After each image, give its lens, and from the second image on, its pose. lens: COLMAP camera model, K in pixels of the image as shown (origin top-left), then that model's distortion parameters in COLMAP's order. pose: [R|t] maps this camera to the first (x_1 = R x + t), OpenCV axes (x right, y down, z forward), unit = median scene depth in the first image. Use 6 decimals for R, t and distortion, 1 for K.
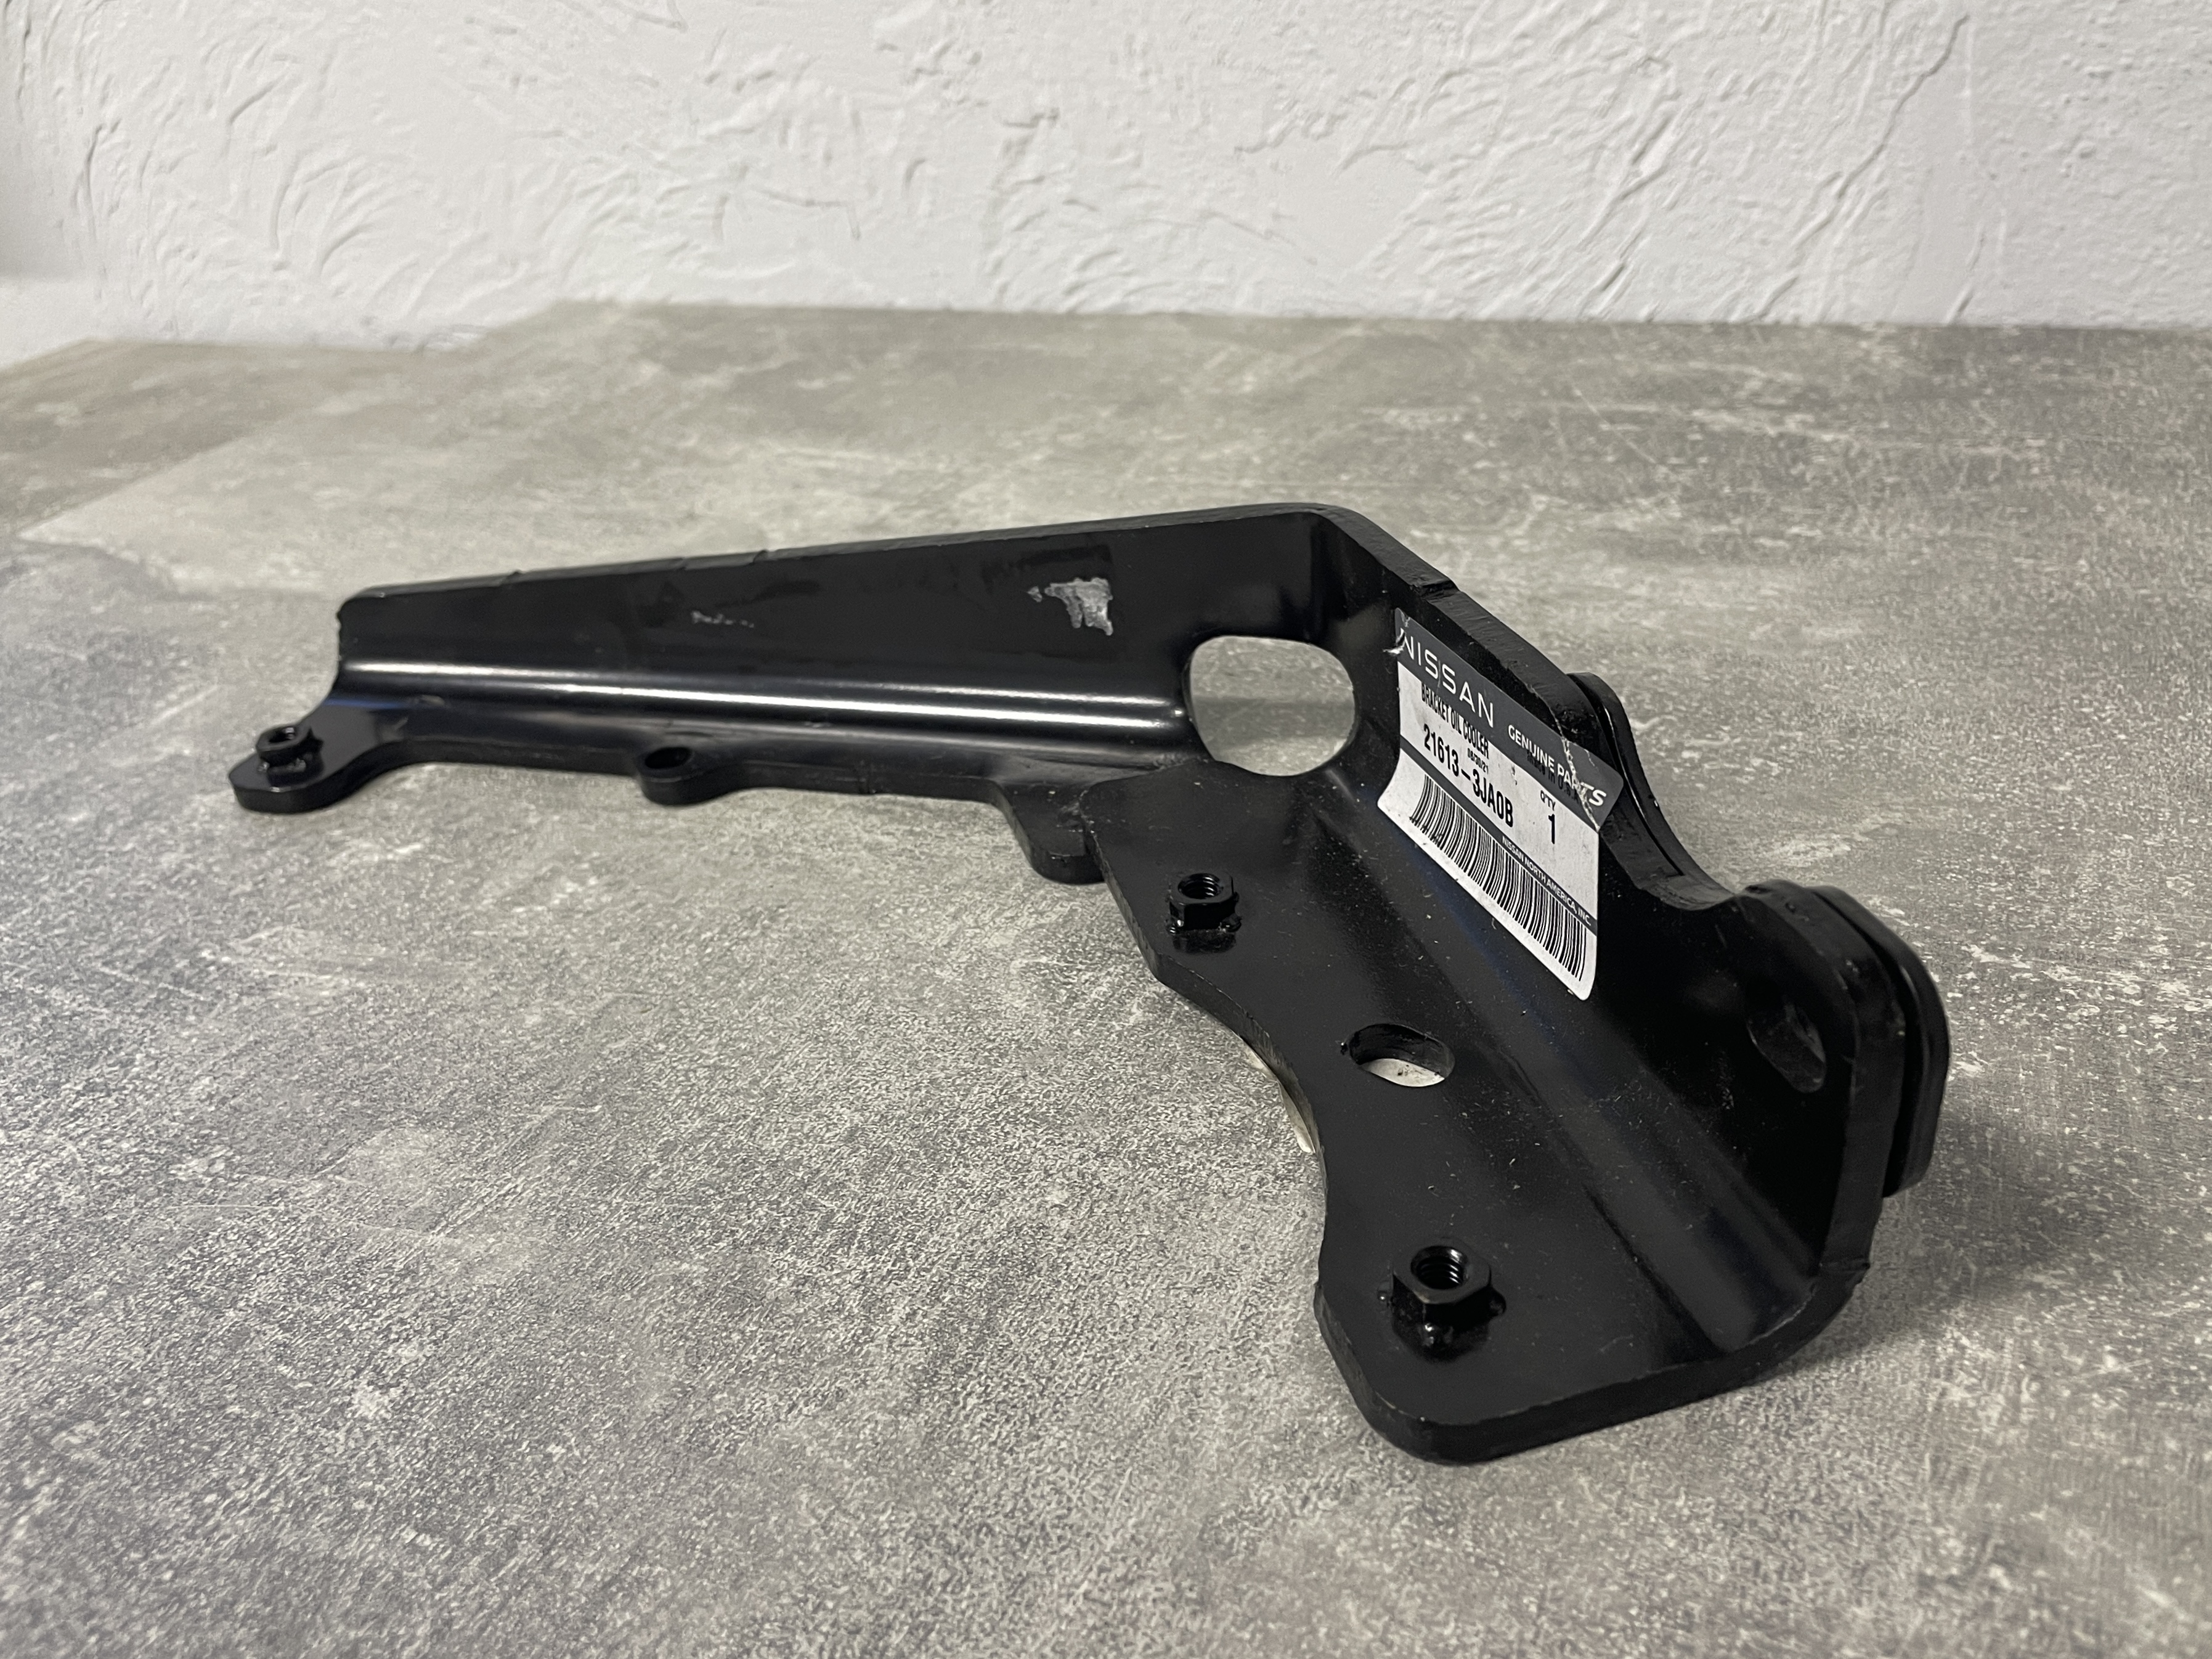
lens RADIAL K [[1911.2, 0, 1118.1], [0, 1911.2, 817.7], [0, 0, 1]] dist [0.074777, -0.115612]
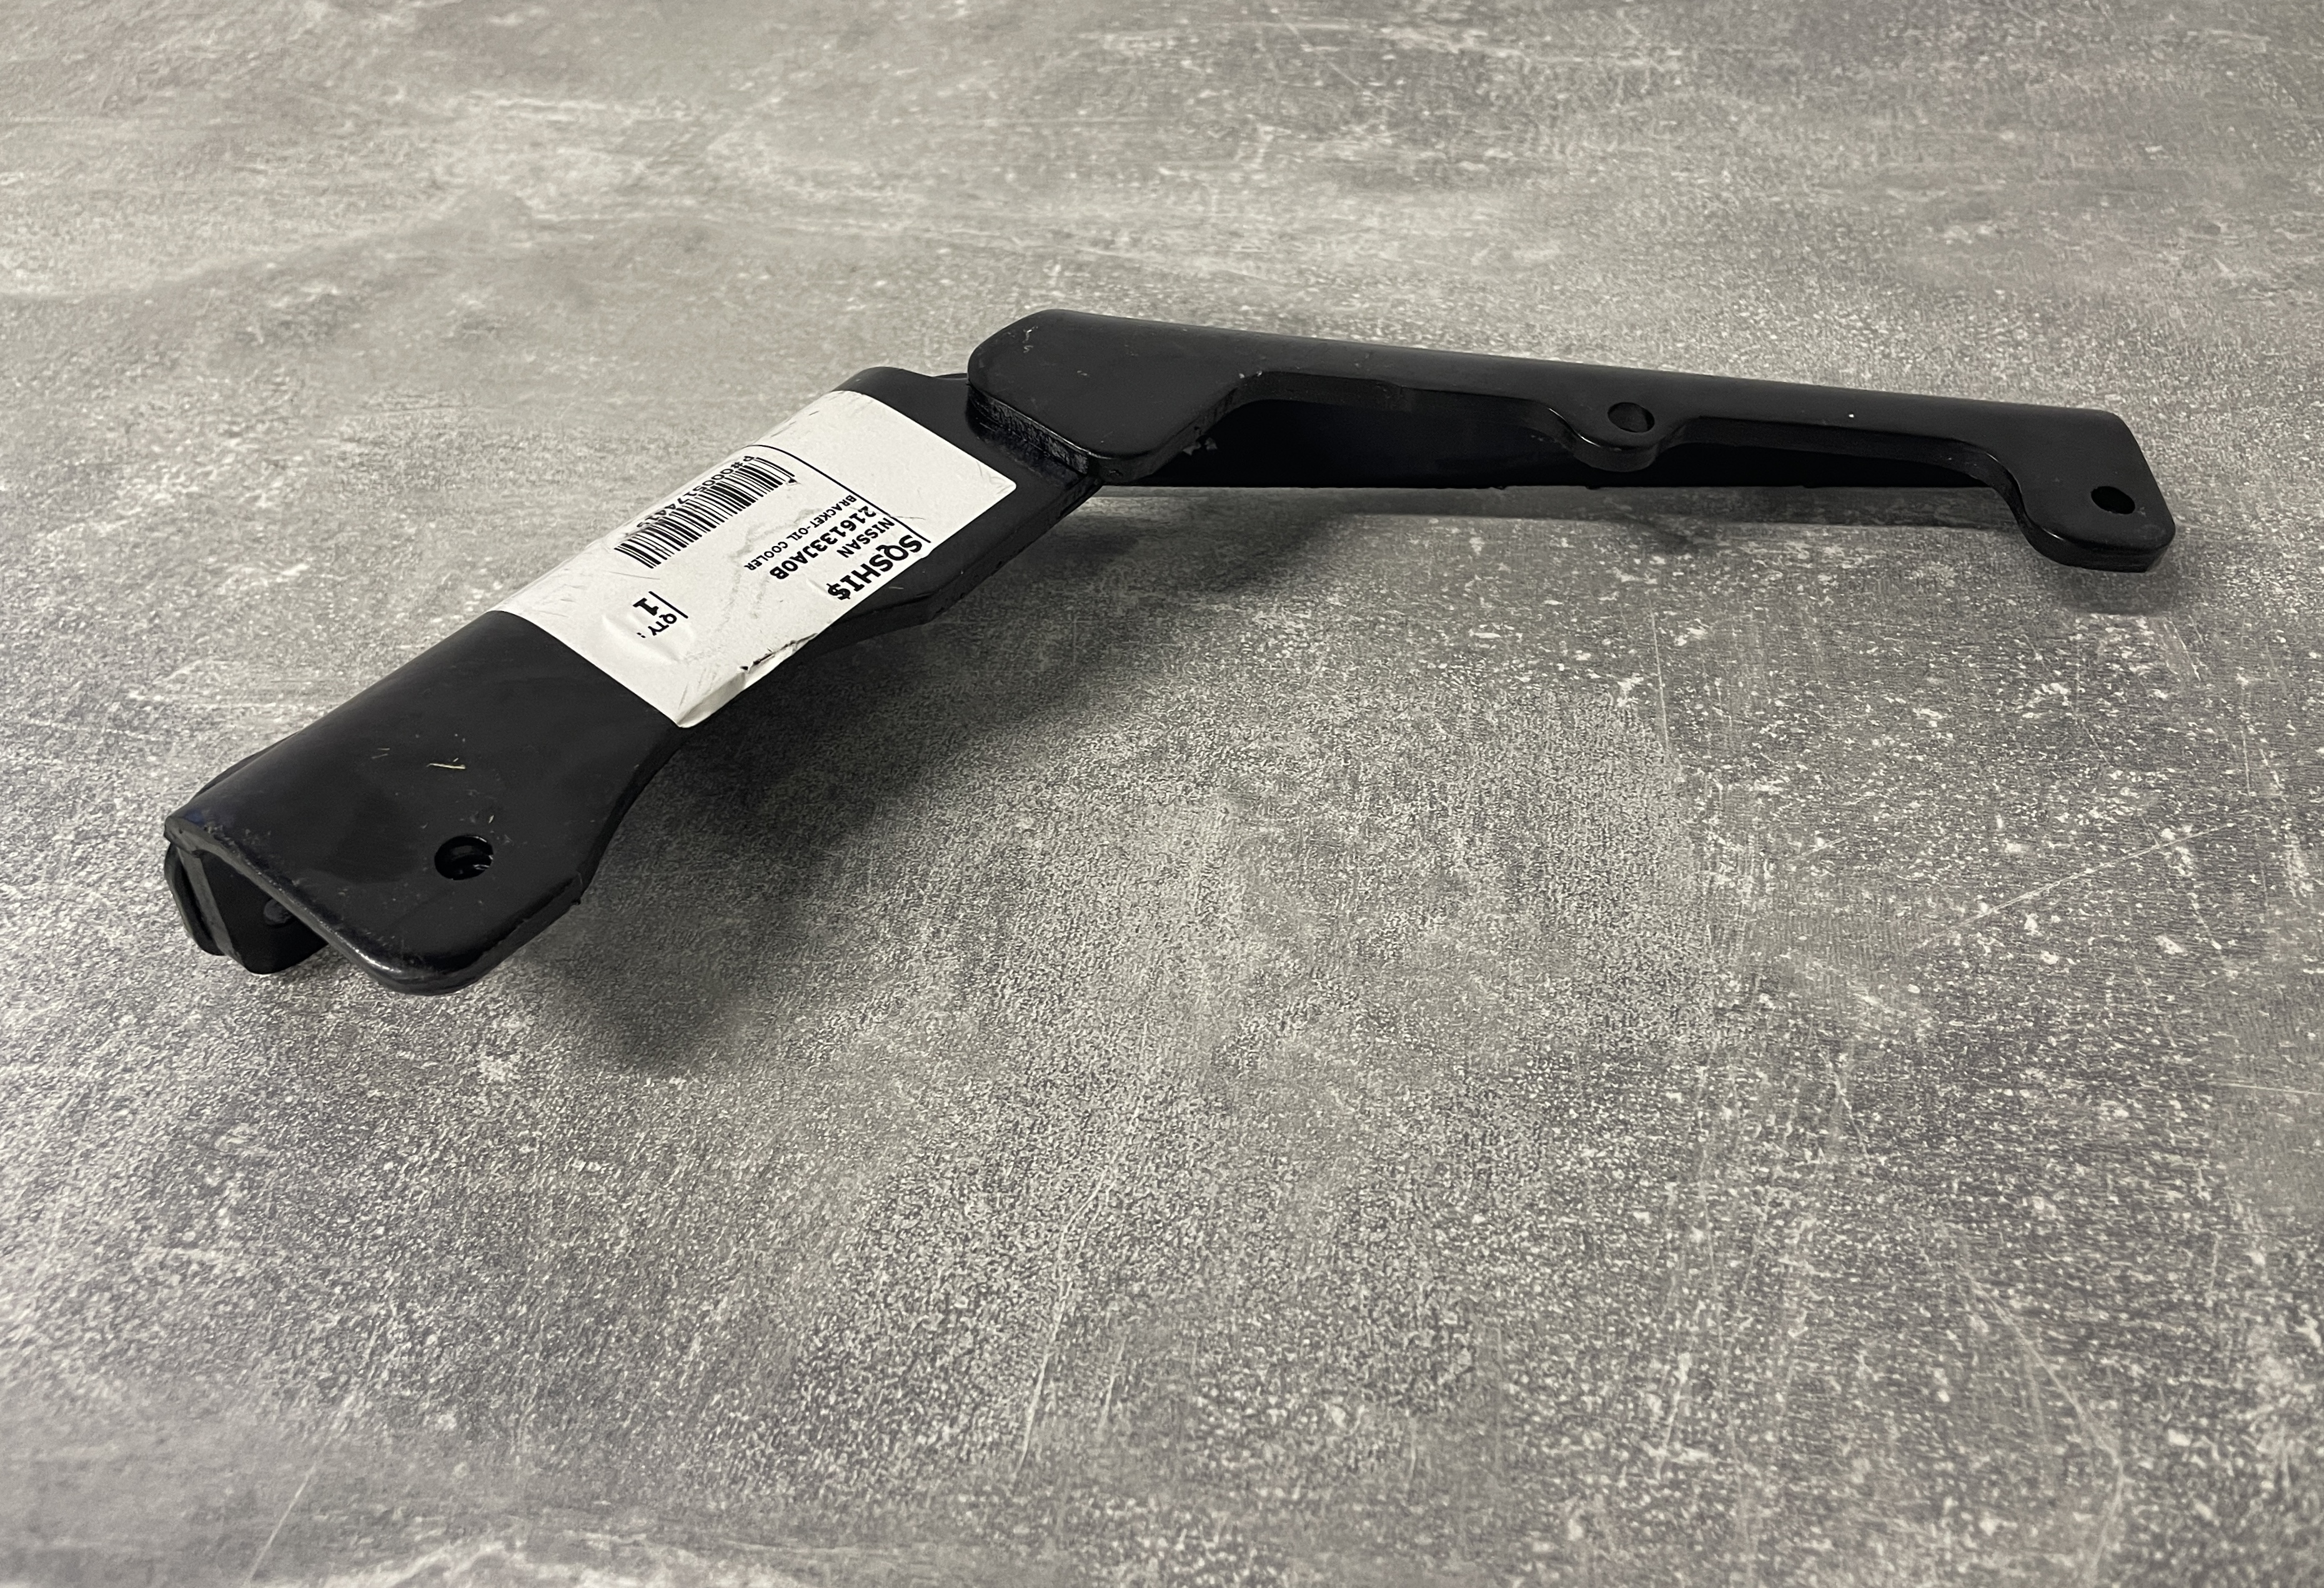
lens RADIAL K [[1929.2, 0, 1162.0], [0, 1929.2, 688.4], [0, 0, 1]] dist [0.081704, -0.127257]
pose [[0.971667, -0.119373, 0.203994, -0.155463], [0.083218, 0.980606, 0.177444, -0.081531], [-0.221219, -0.155440, 0.962757, -0.162104]]
